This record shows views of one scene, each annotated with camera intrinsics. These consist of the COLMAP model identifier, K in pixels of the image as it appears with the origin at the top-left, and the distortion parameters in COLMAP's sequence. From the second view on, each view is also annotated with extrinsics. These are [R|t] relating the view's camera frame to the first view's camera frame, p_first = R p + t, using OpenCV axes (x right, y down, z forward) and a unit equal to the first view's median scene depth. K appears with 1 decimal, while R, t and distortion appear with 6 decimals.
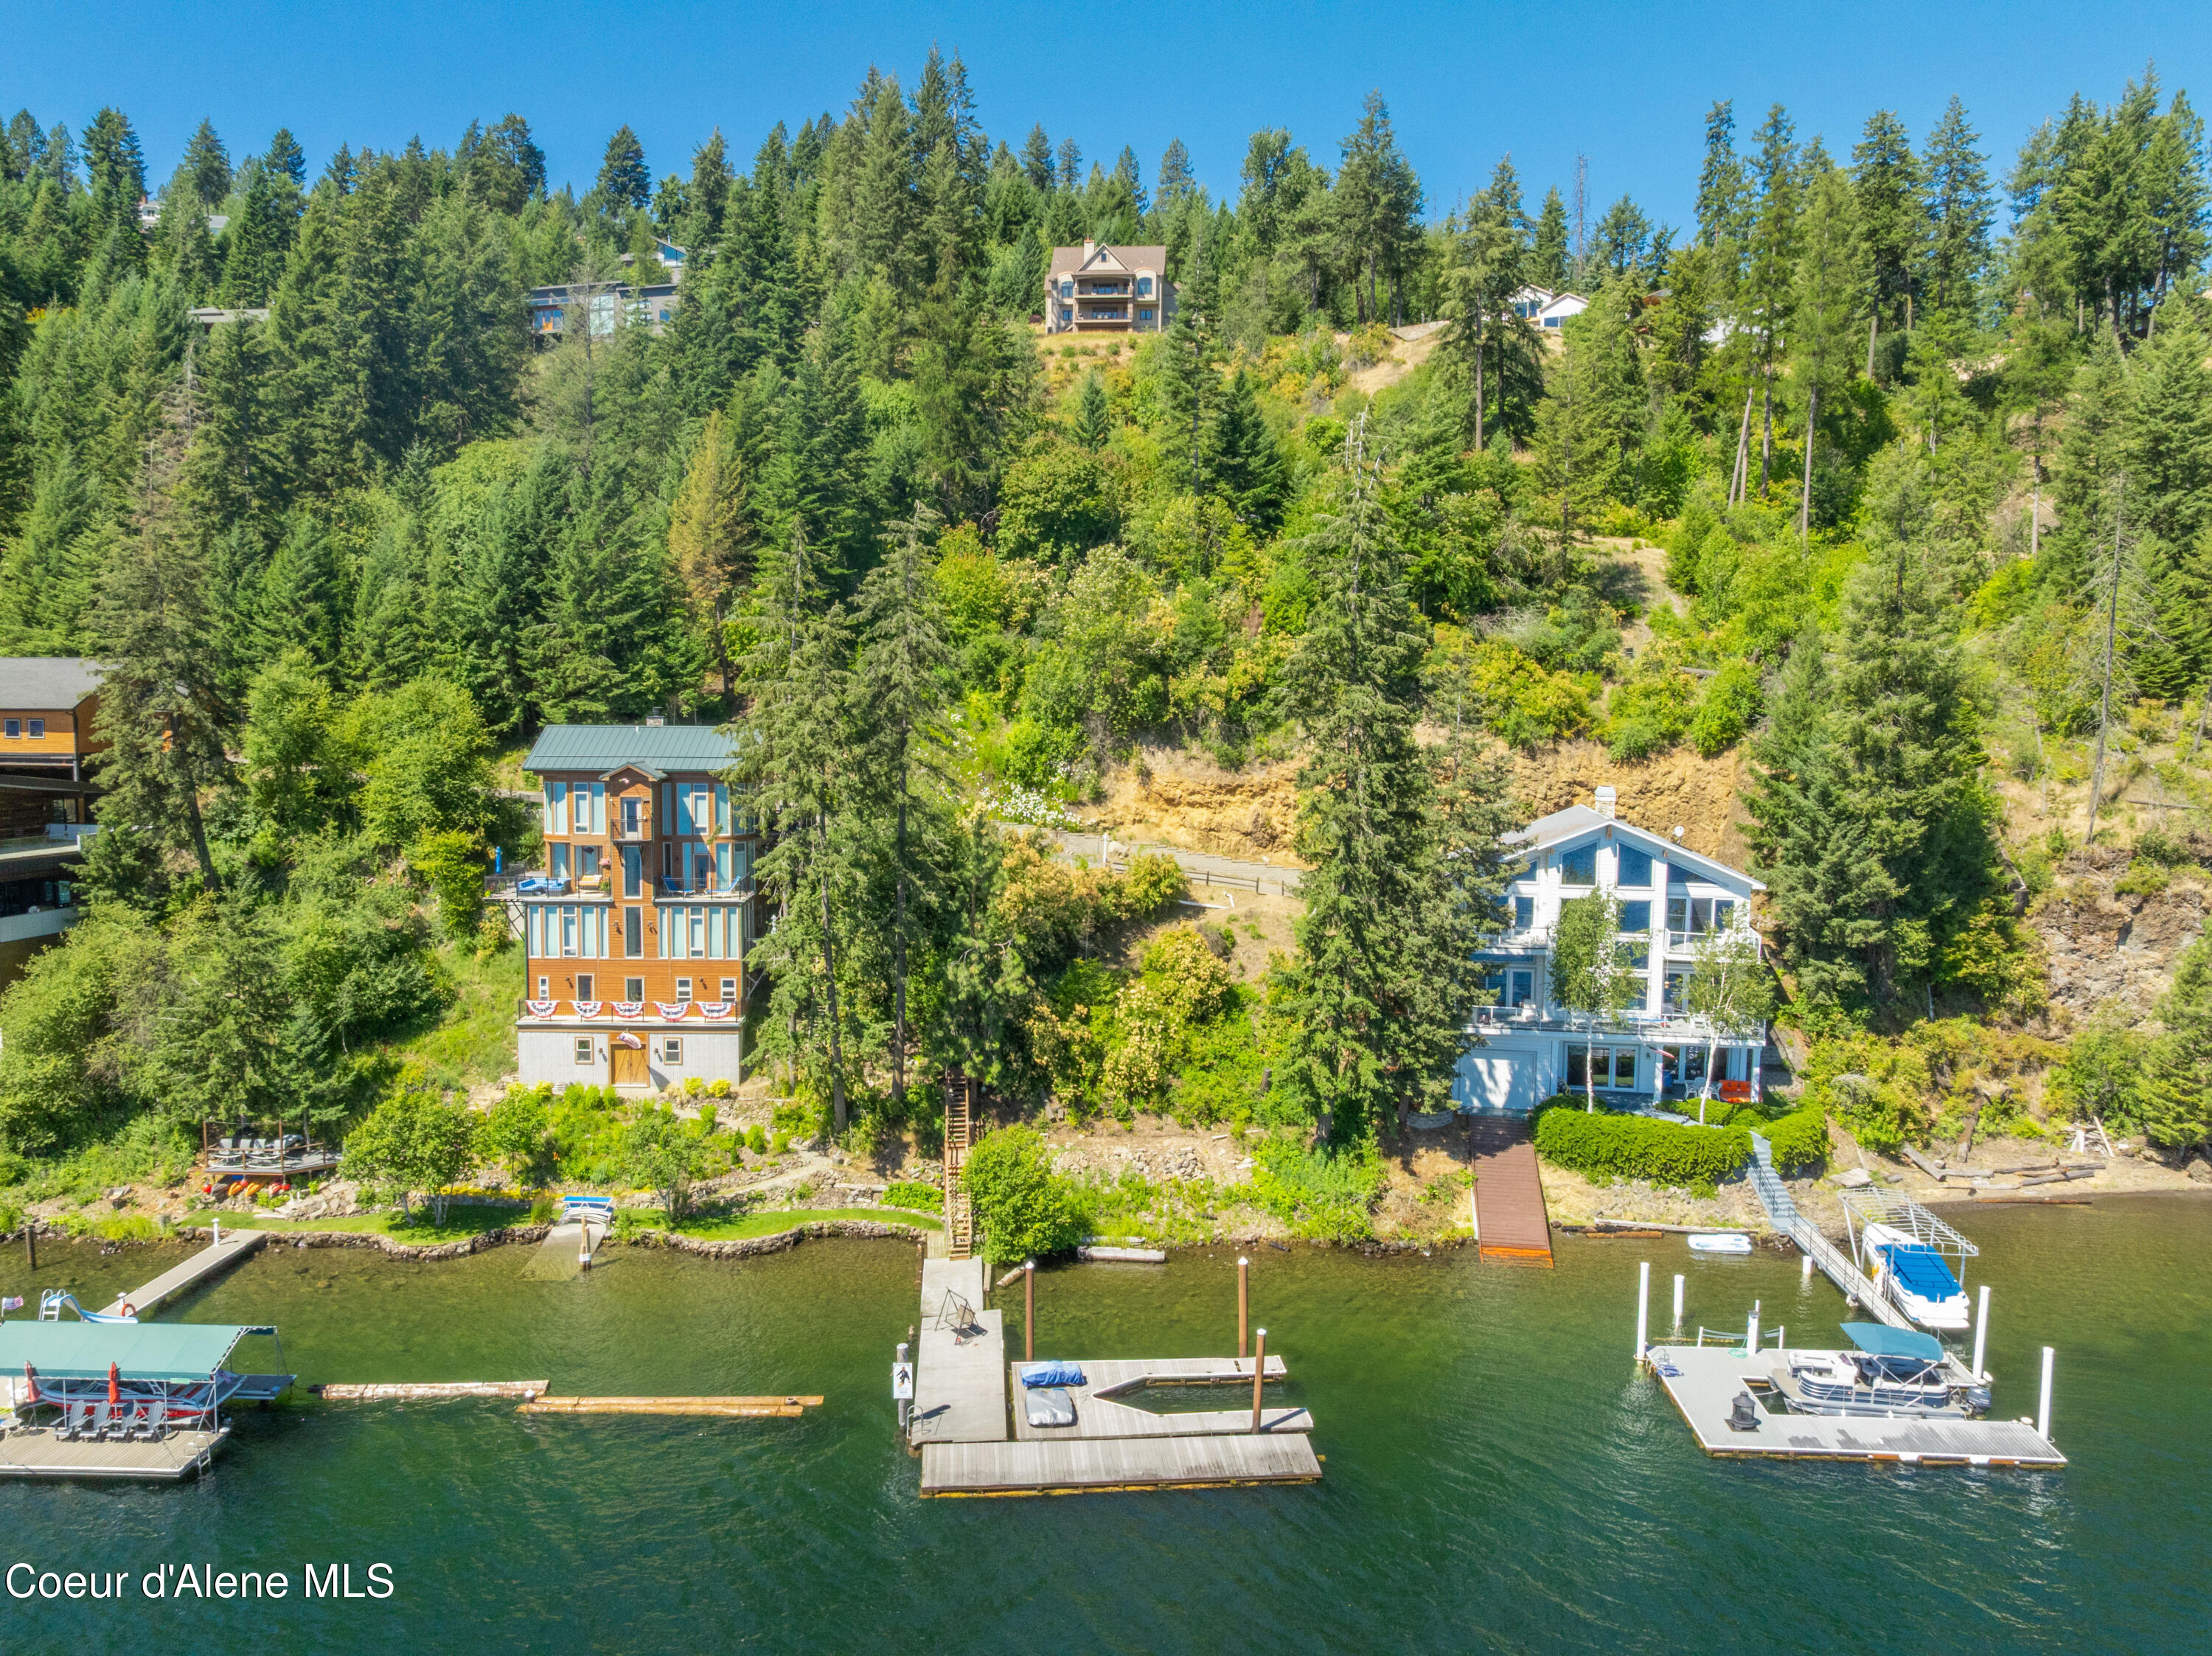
lens RADIAL K [[1557.0, 0, 1112.2], [0, 1557.0, 836.6], [0, 0, 1]] dist [-0.041391, 0.004970]
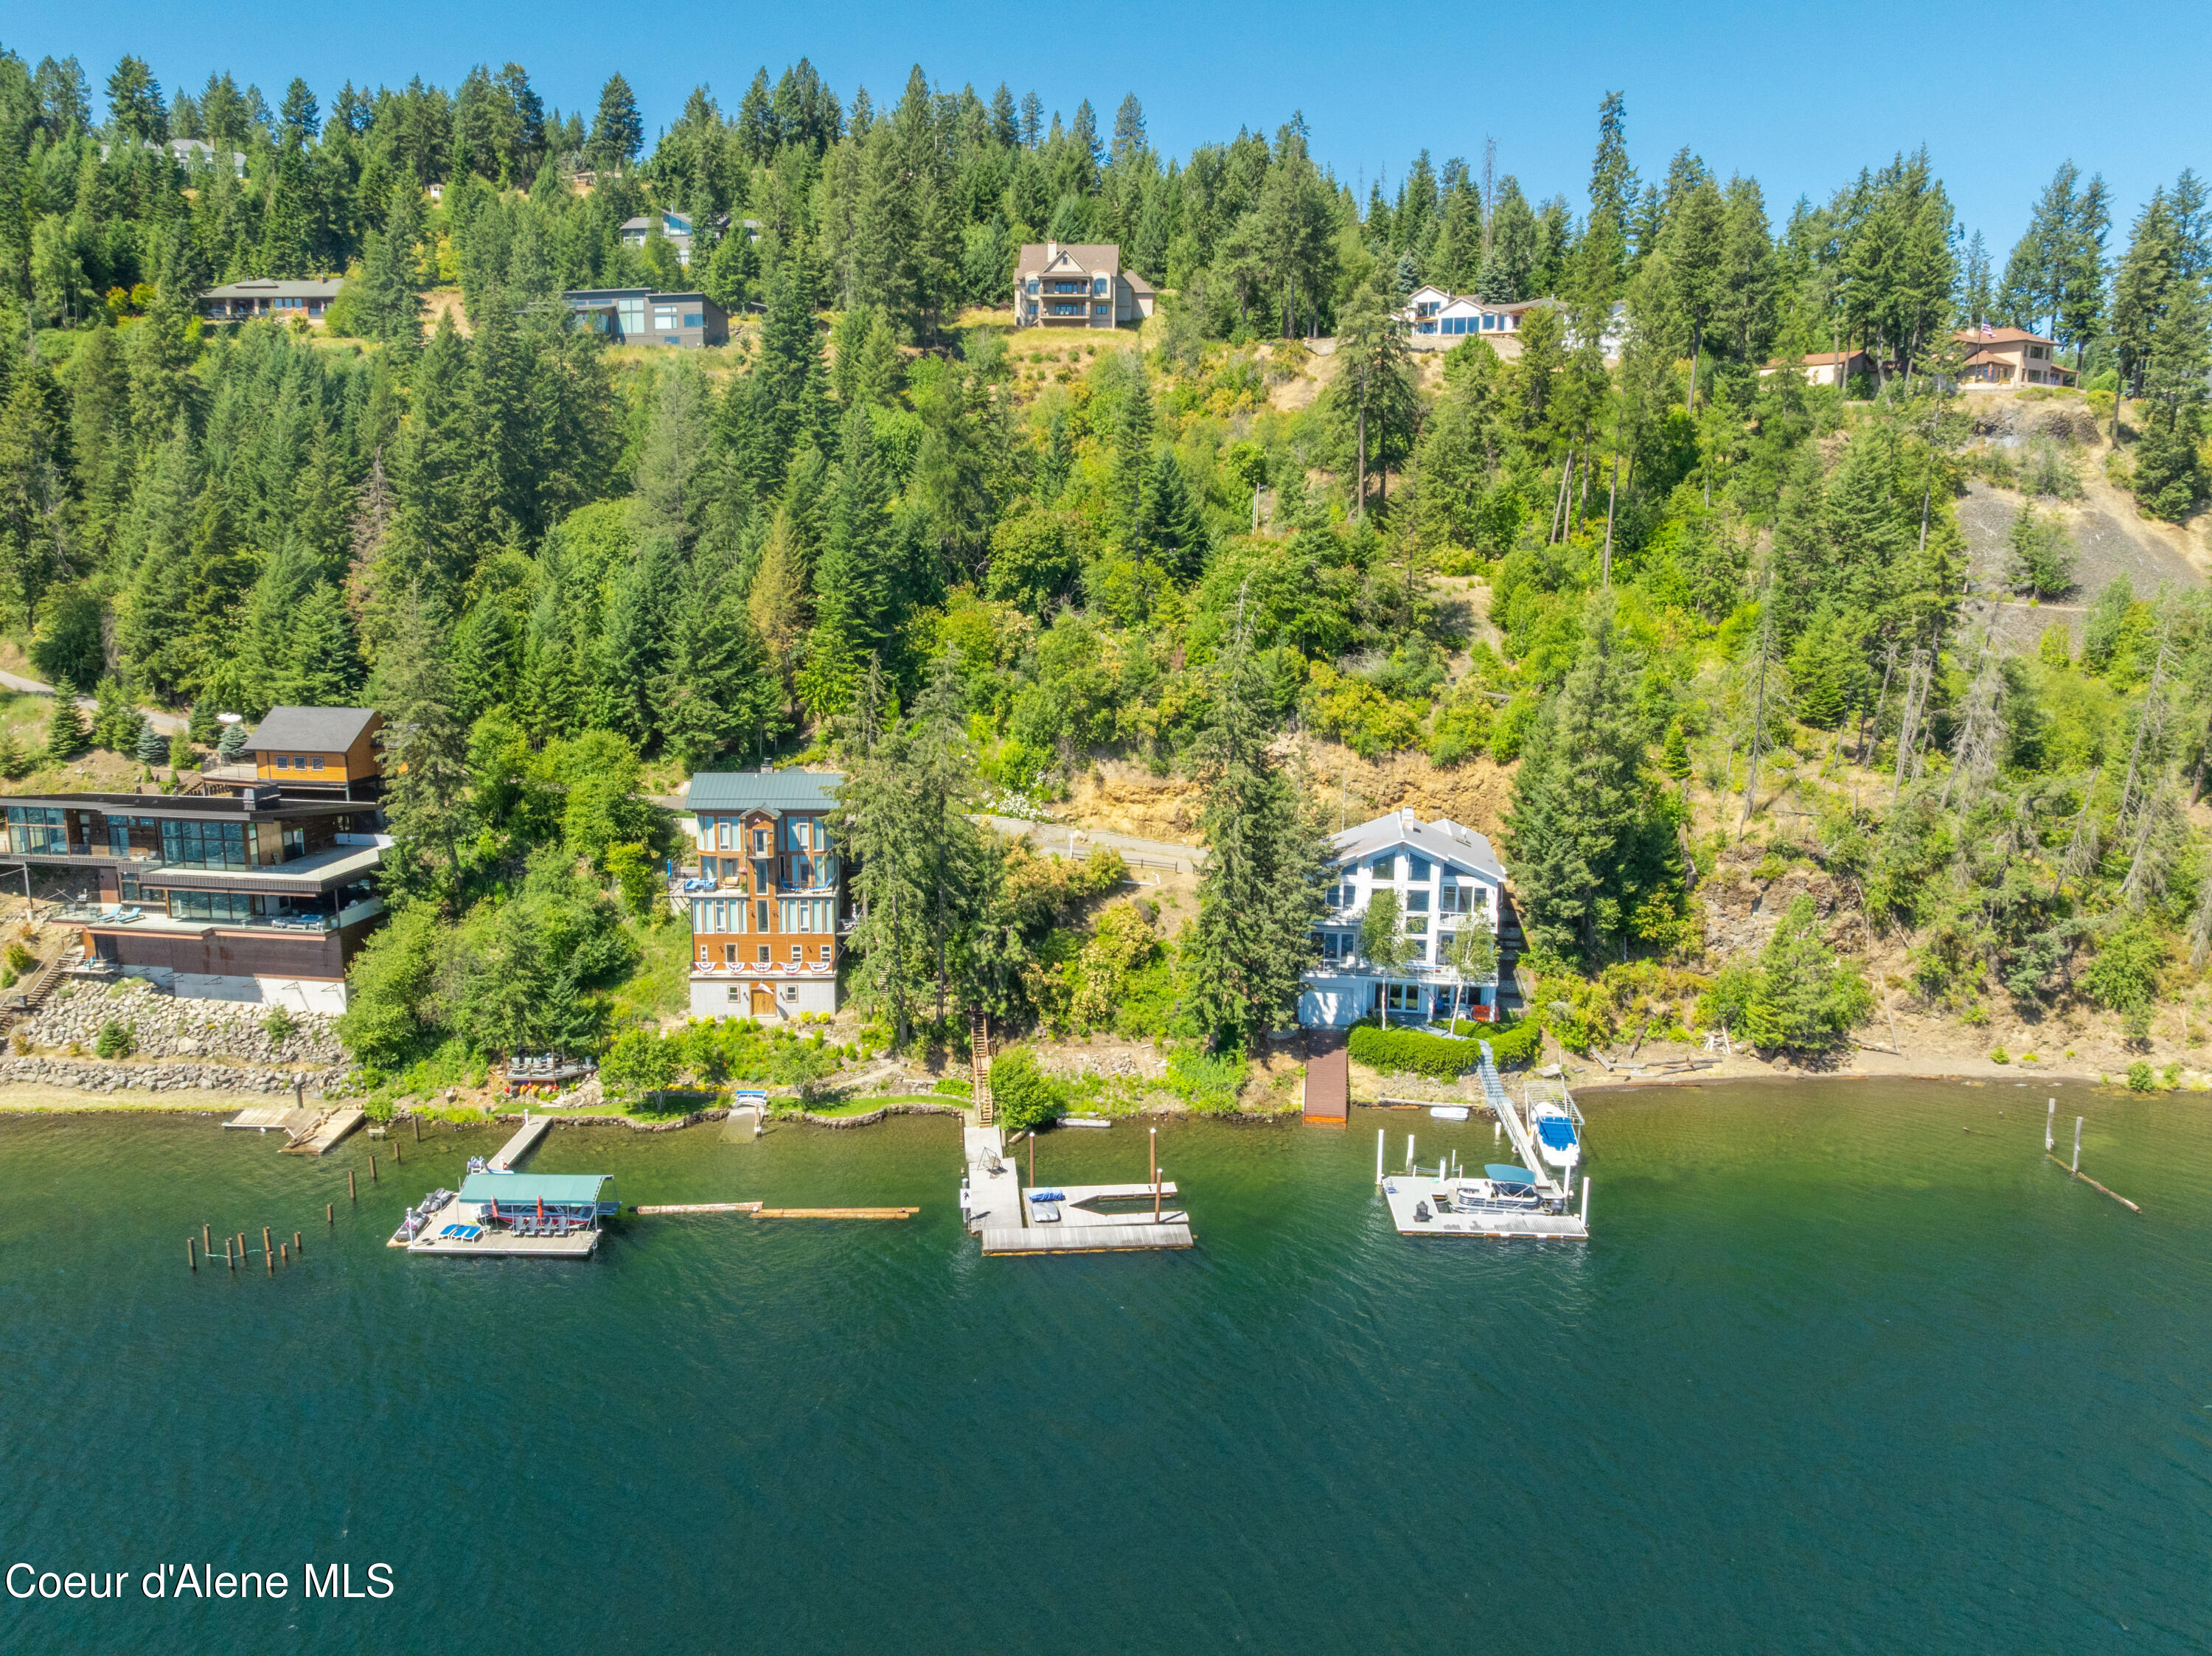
lens RADIAL K [[1557.0, 0, 1116.2], [0, 1557.0, 836.9], [0, 0, 1]] dist [-0.041391, 0.004970]
pose [[0.999583, -0.003733, 0.028617, -0.004918], [0.000711, 0.994483, 0.104899, -0.171391], [-0.028850, -0.104835, 0.994071, -0.505512]]
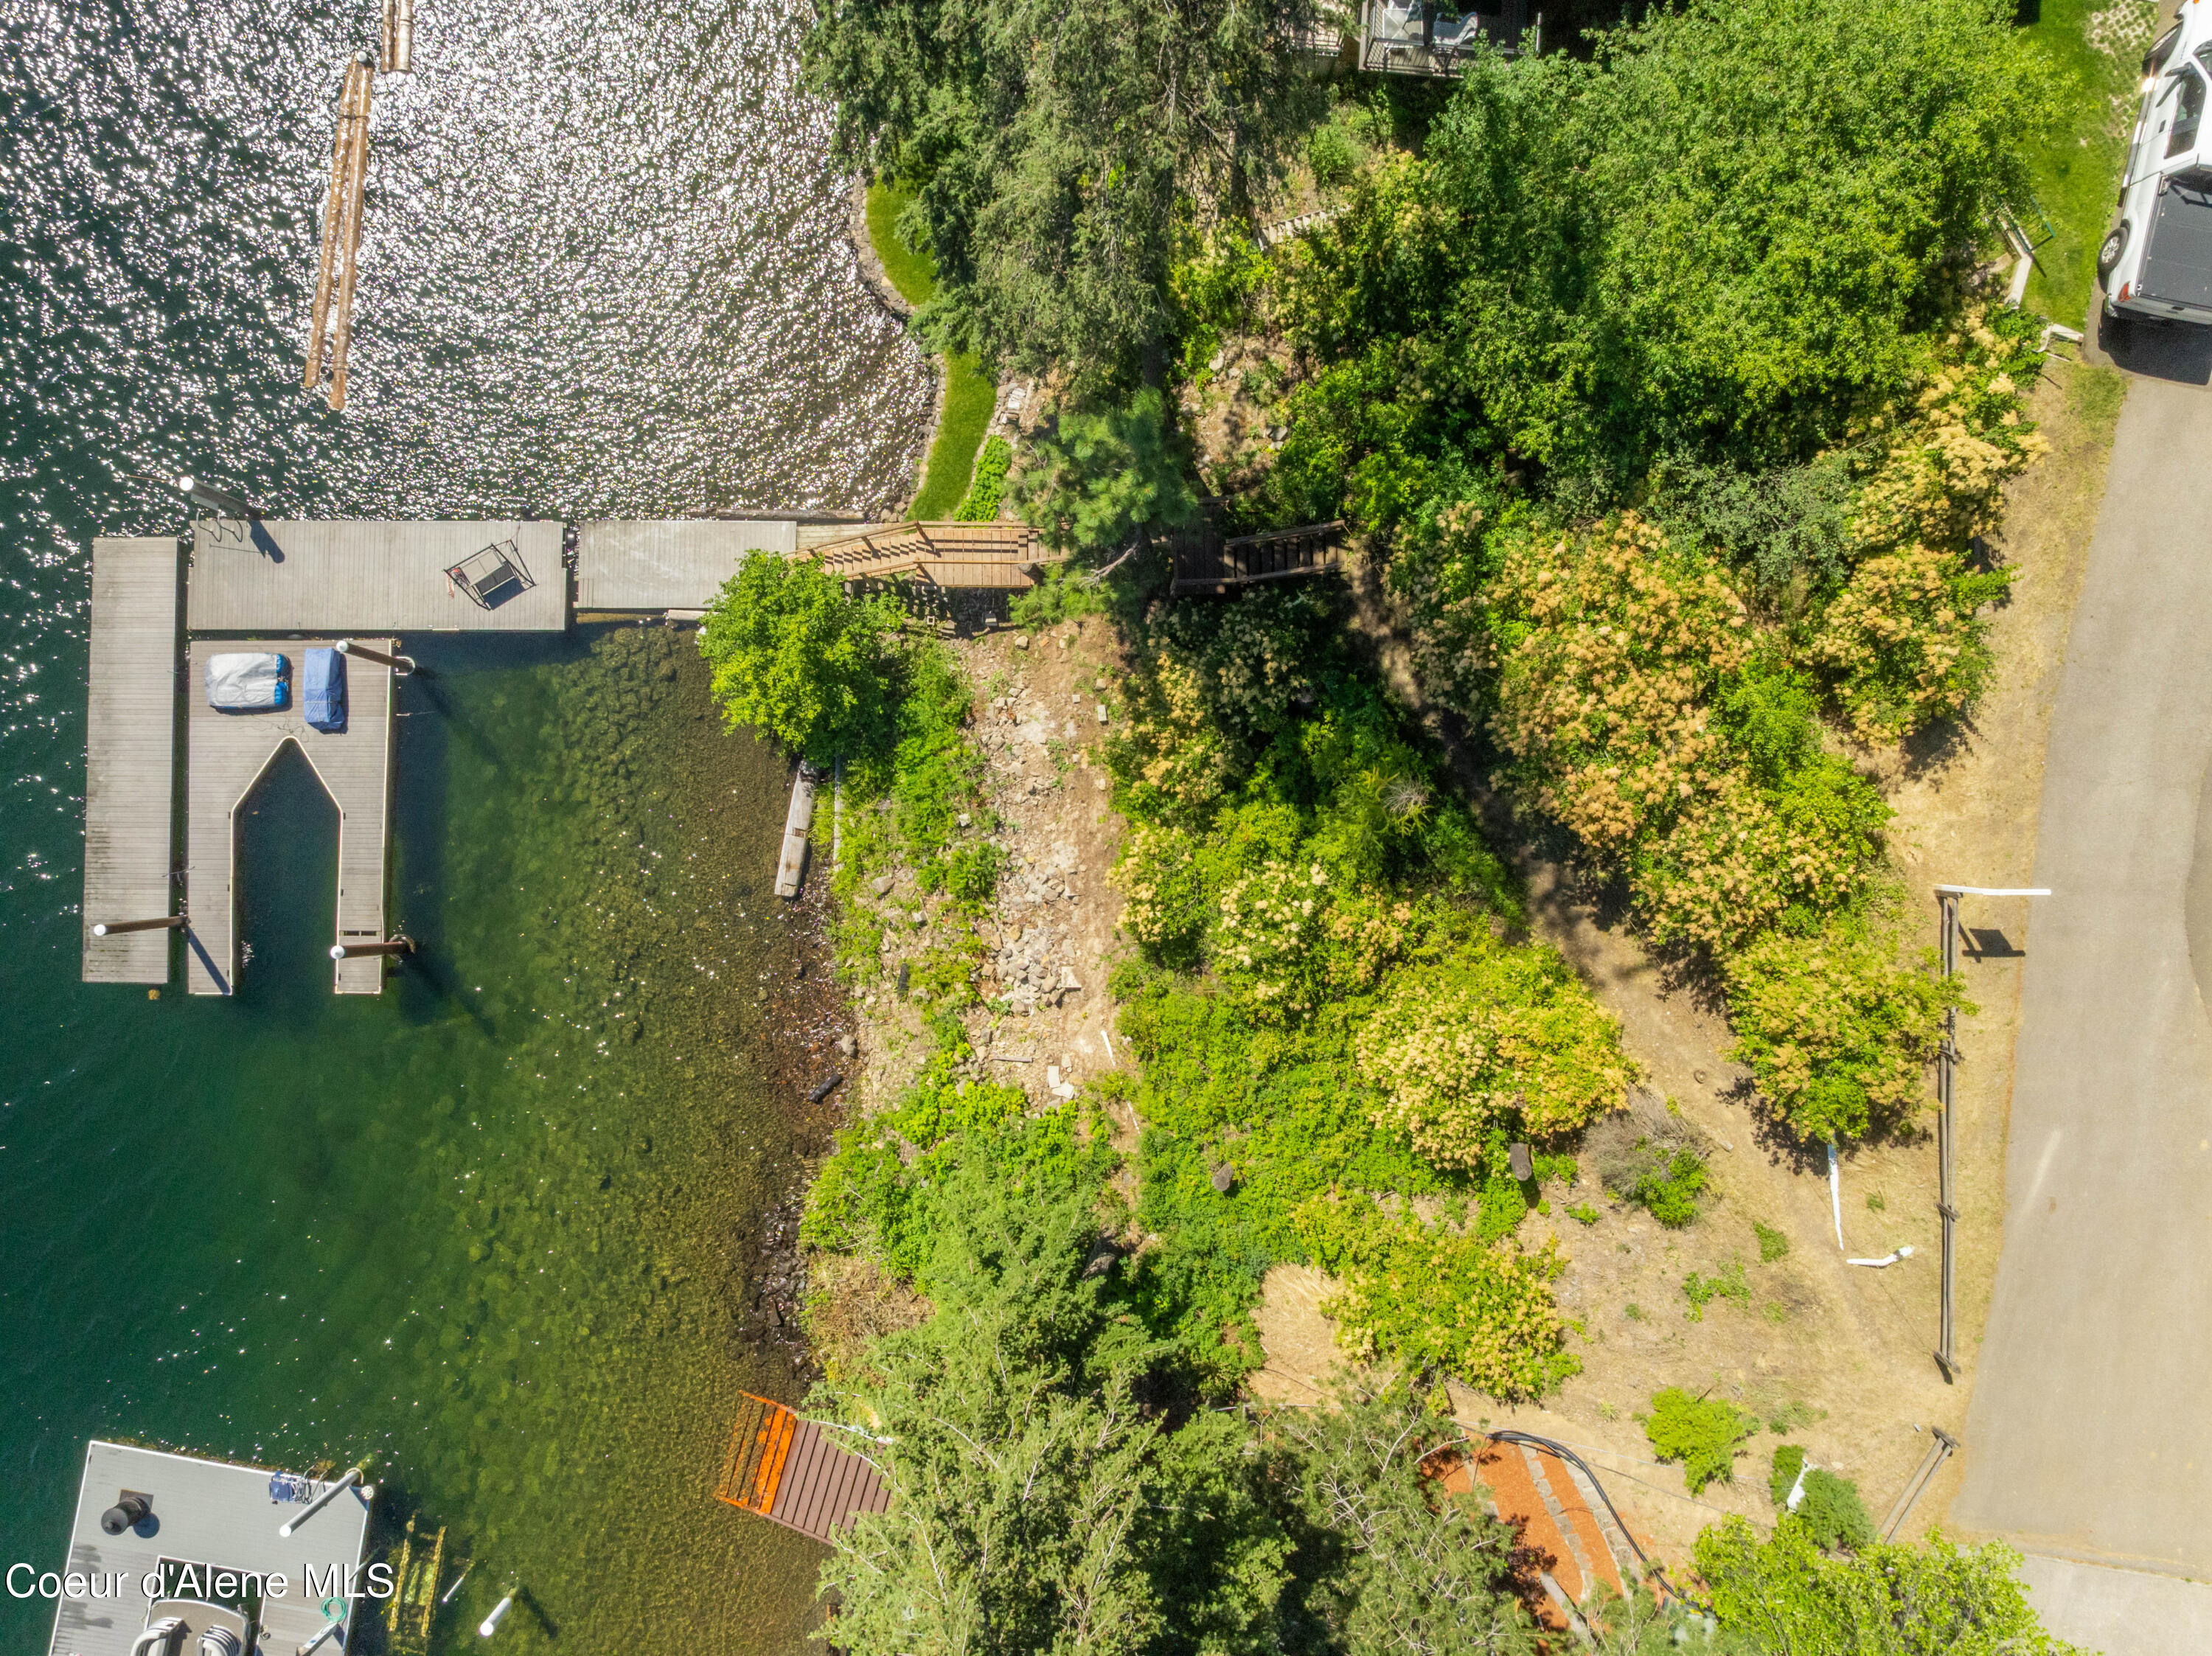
lens RADIAL K [[1557.0, 0, 1107.7], [0, 1557.0, 832.4], [0, 0, 1]] dist [-0.041391, 0.004970]
pose [[-0.103200, 0.994002, -0.036182, 0.014392], [-0.089230, 0.026978, 0.995646, -0.313679], [0.990650, 0.105979, 0.085911, 0.901686]]
